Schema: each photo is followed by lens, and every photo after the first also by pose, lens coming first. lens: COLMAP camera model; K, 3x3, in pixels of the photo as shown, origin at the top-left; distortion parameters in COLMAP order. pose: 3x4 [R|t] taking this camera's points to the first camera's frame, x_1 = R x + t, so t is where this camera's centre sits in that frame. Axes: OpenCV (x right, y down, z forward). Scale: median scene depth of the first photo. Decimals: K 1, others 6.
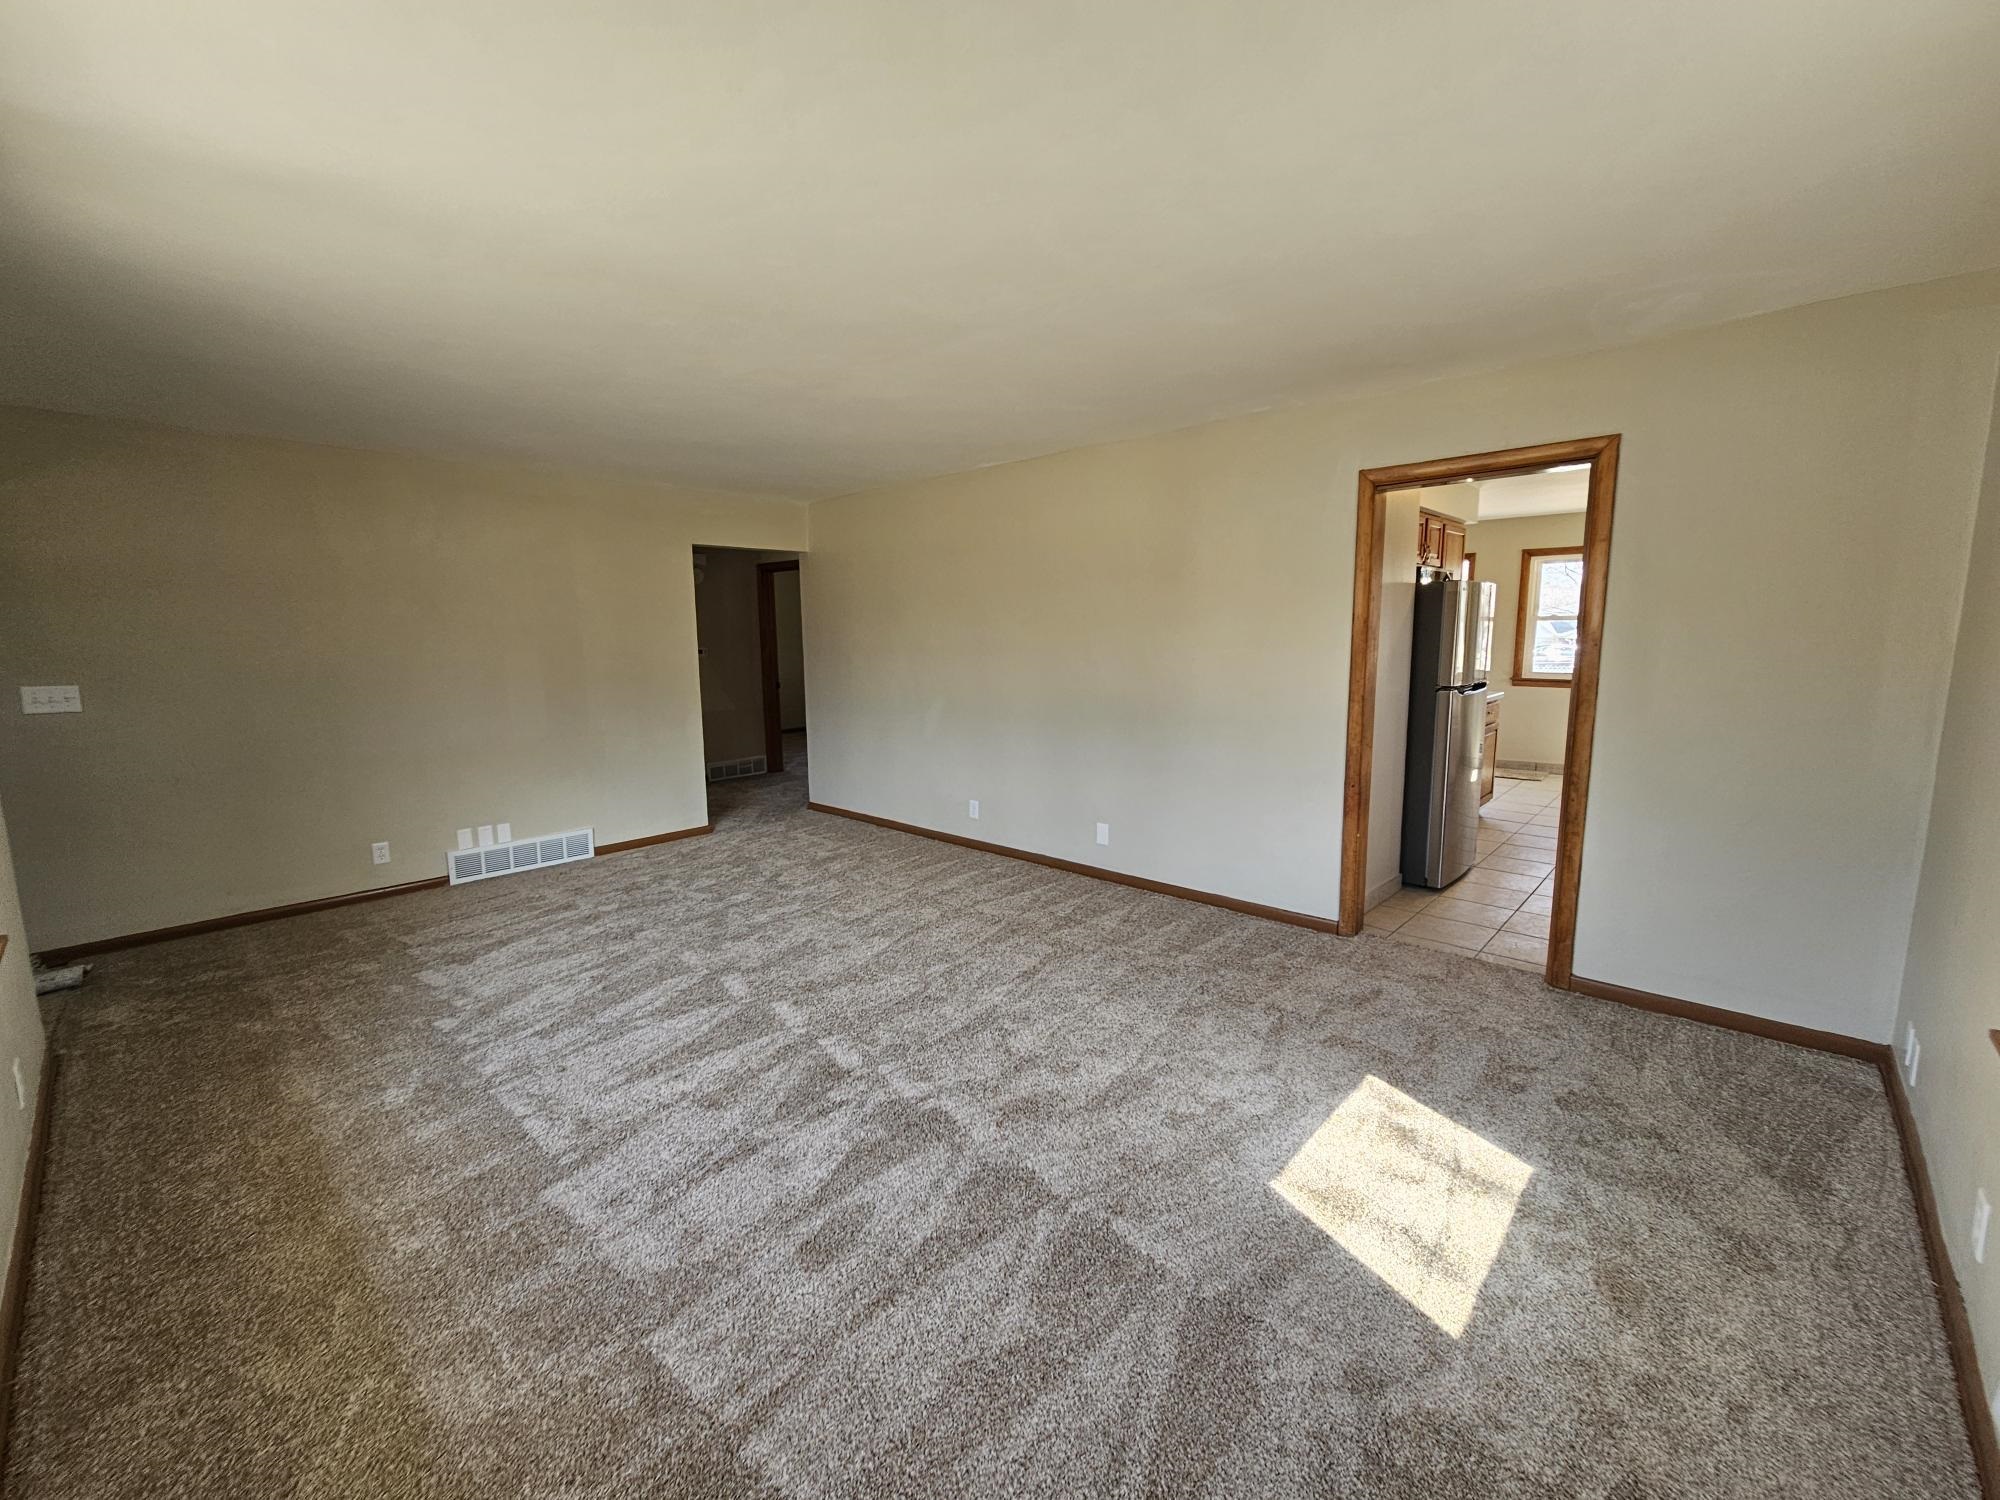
lens RADIAL K [[822.2, 0, 997.5], [0, 822.2, 745.5], [0, 0, 1]] dist [0.002083, -0.000170]
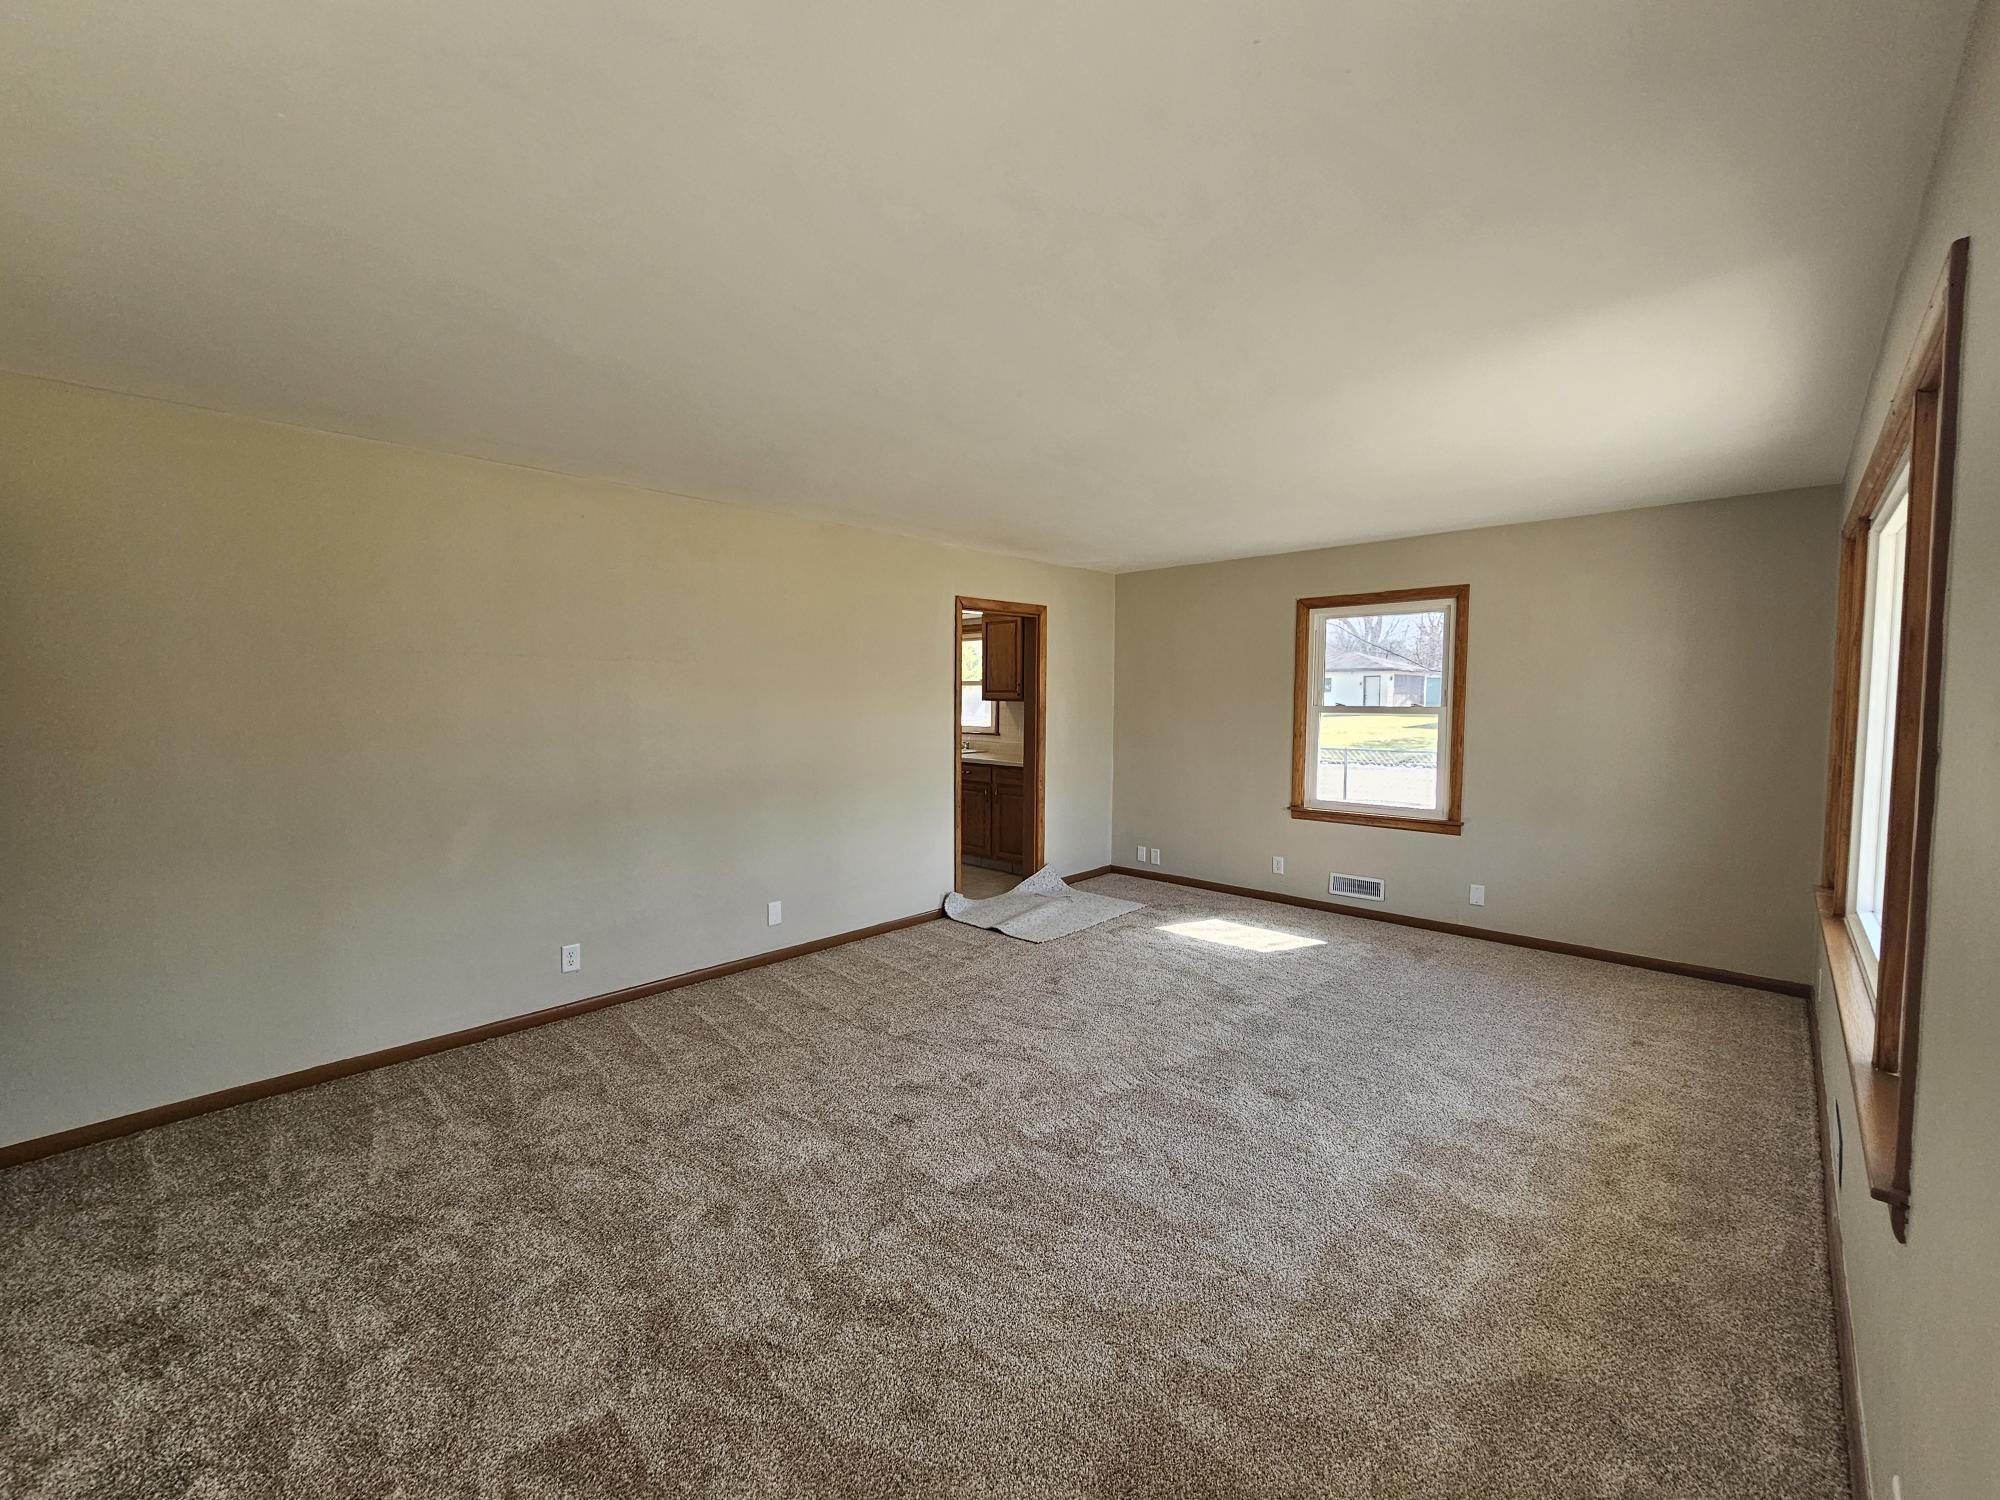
lens RADIAL K [[822.2, 0, 997.5], [0, 822.2, 745.5], [0, 0, 1]] dist [0.002083, -0.000170]
pose [[0.004214, -0.050612, 0.998709, -0.865040], [0.136173, 0.989444, 0.049568, -0.102022], [-0.990676, 0.135788, 0.011061, 0.766210]]
